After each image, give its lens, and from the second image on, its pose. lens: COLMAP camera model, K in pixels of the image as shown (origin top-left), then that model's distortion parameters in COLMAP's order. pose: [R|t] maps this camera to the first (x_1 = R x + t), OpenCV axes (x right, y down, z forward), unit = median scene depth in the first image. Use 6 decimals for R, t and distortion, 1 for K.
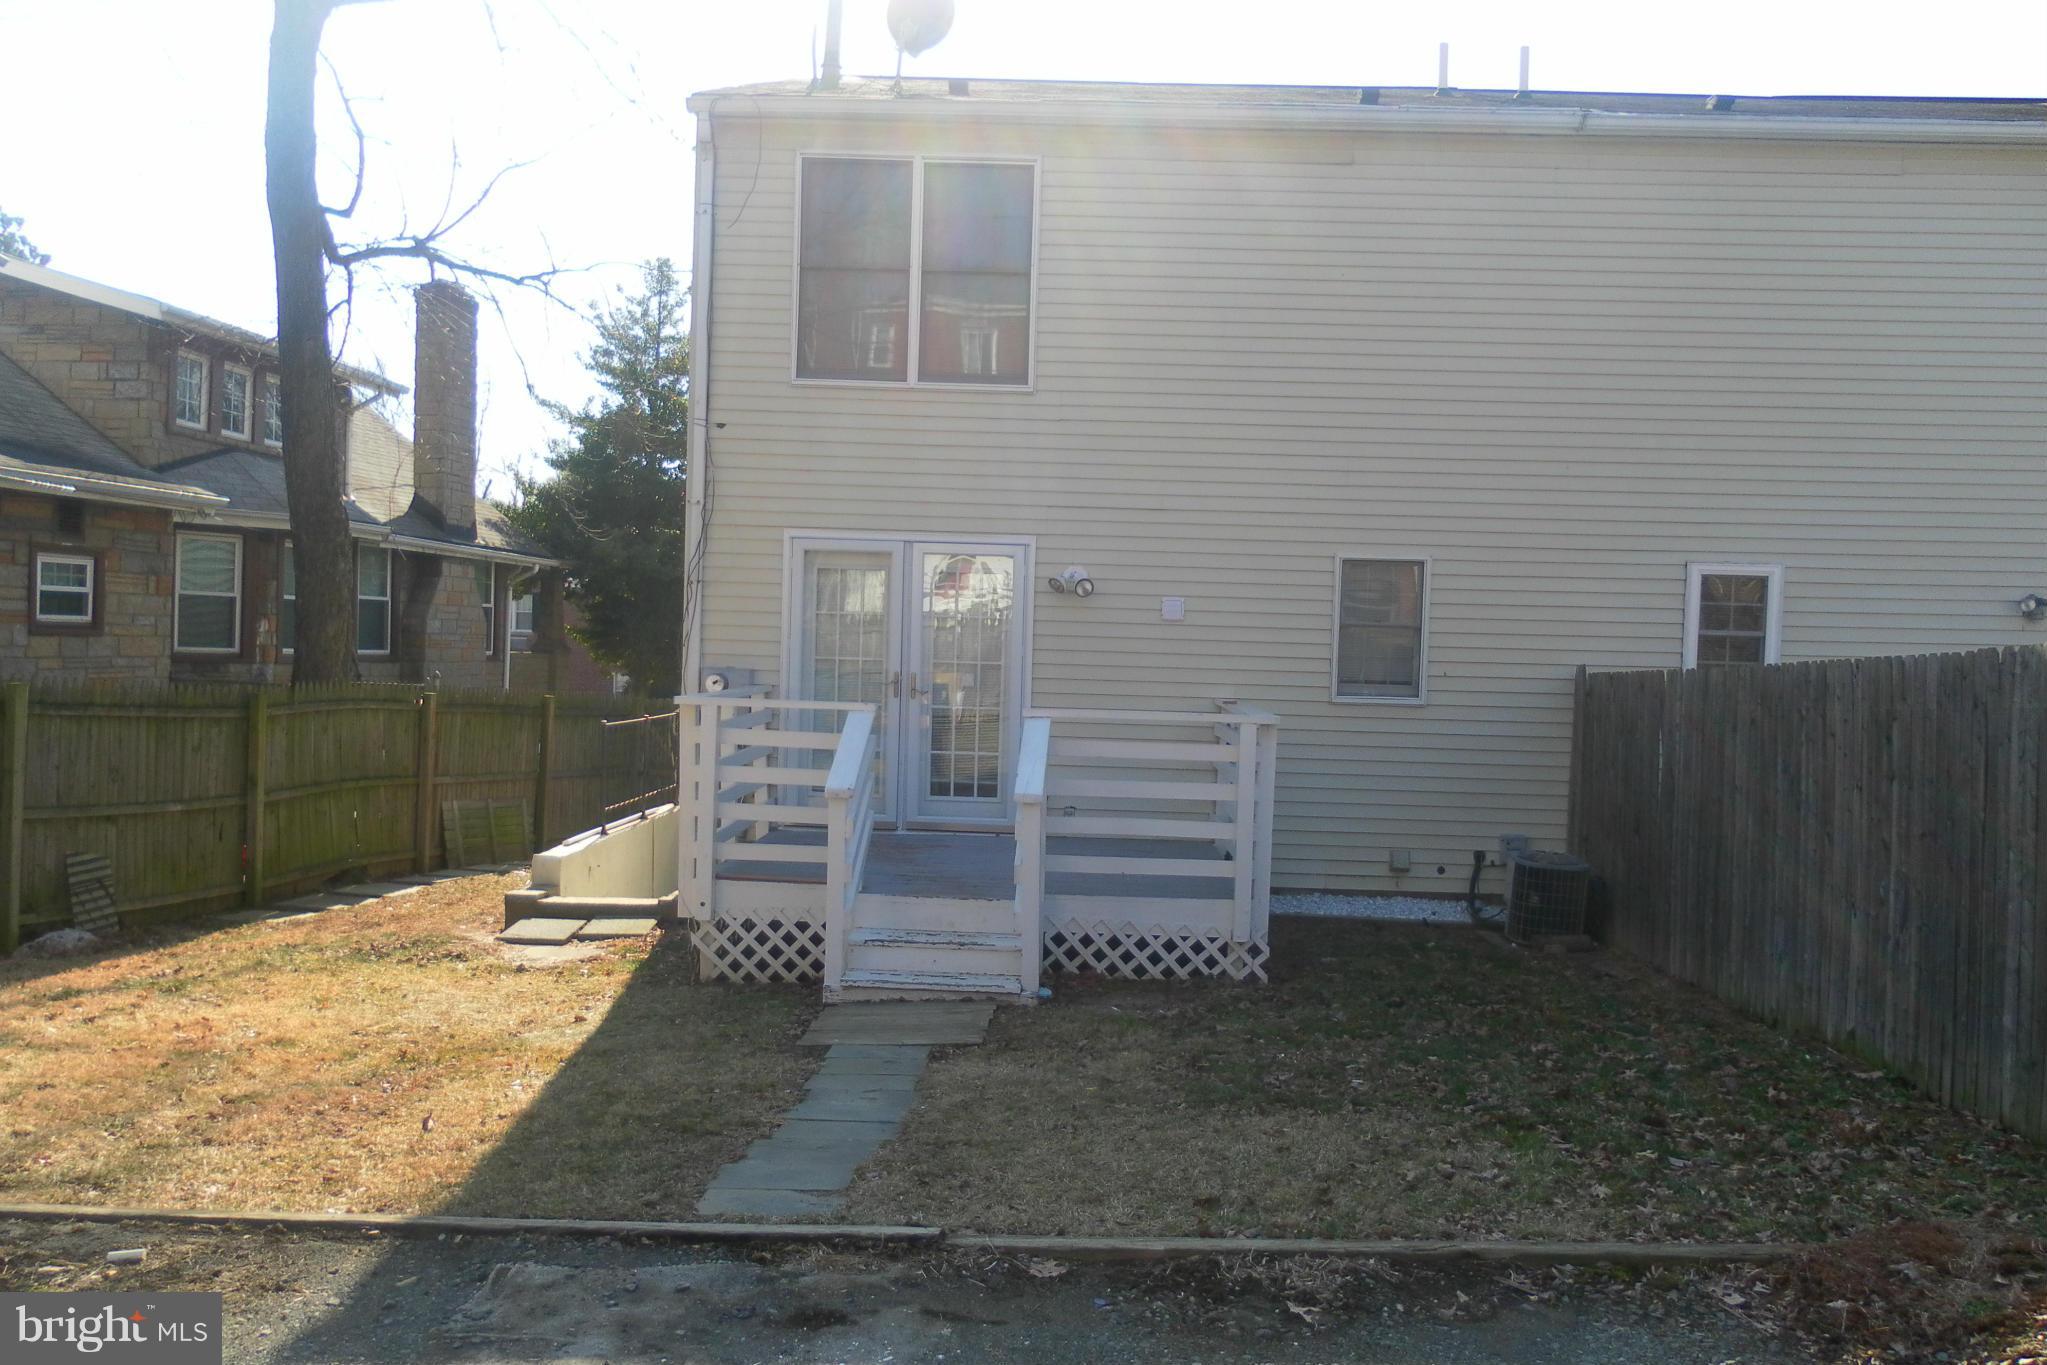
lens RADIAL K [[1624.6, 0, 1023.5], [0, 1624.6, 682.5], [0, 0, 1]] dist [-0.019854, 0.001792]
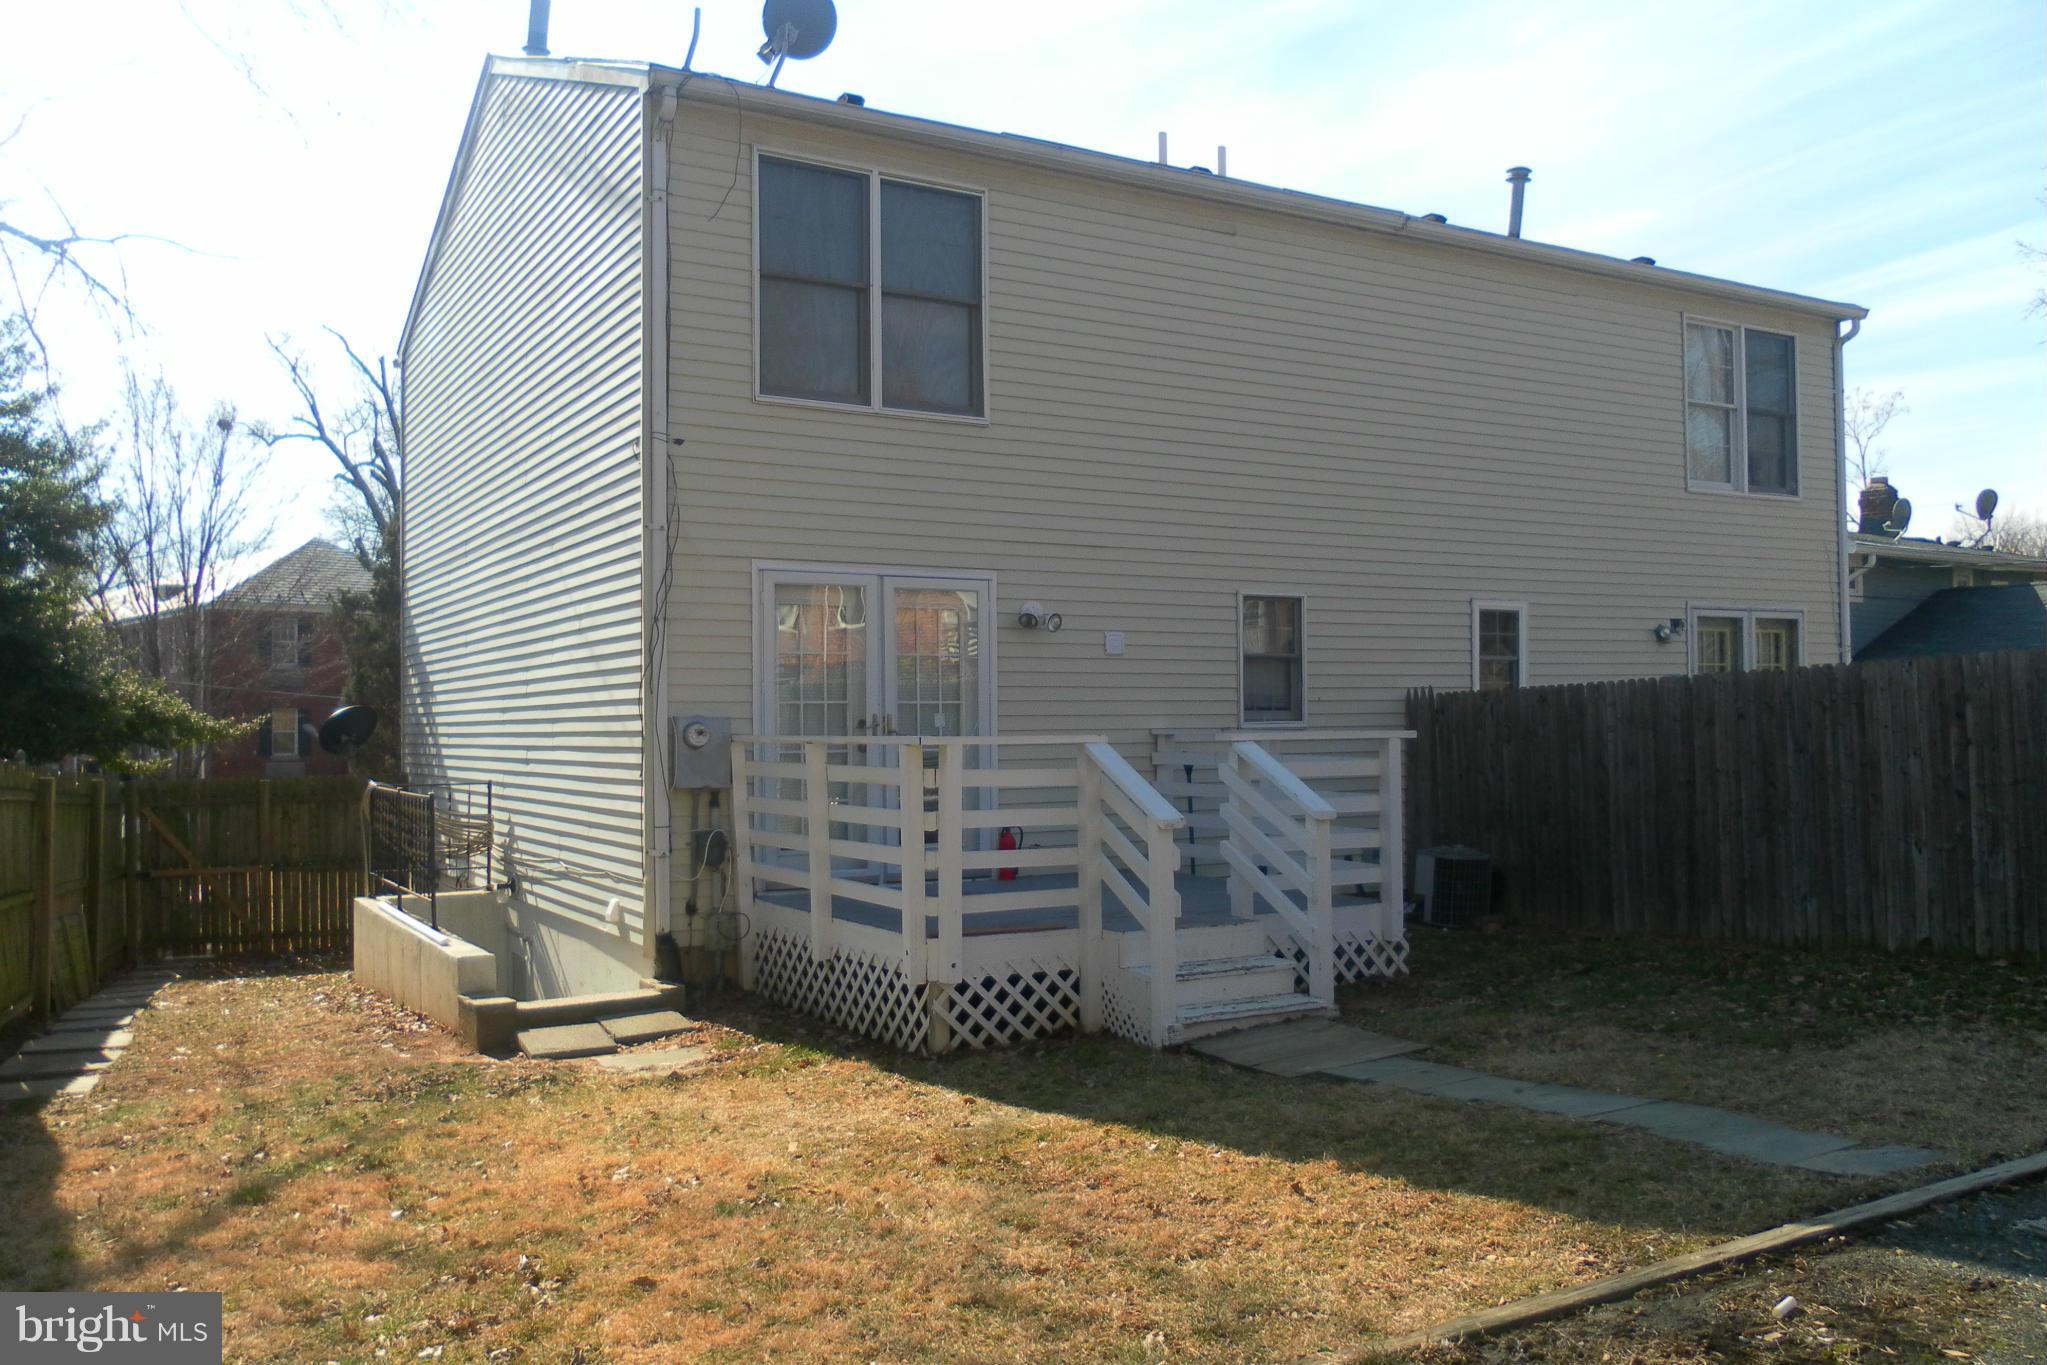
lens RADIAL K [[1615.6, 0, 1023.5], [0, 1615.6, 682.5], [0, 0, 1]] dist [-0.009205, -0.002113]
pose [[0.845622, -0.024428, 0.533223, -0.508535], [0.046625, 0.998514, -0.028197, 0.005575], [-0.531743, 0.048706, 0.845504, 0.169055]]
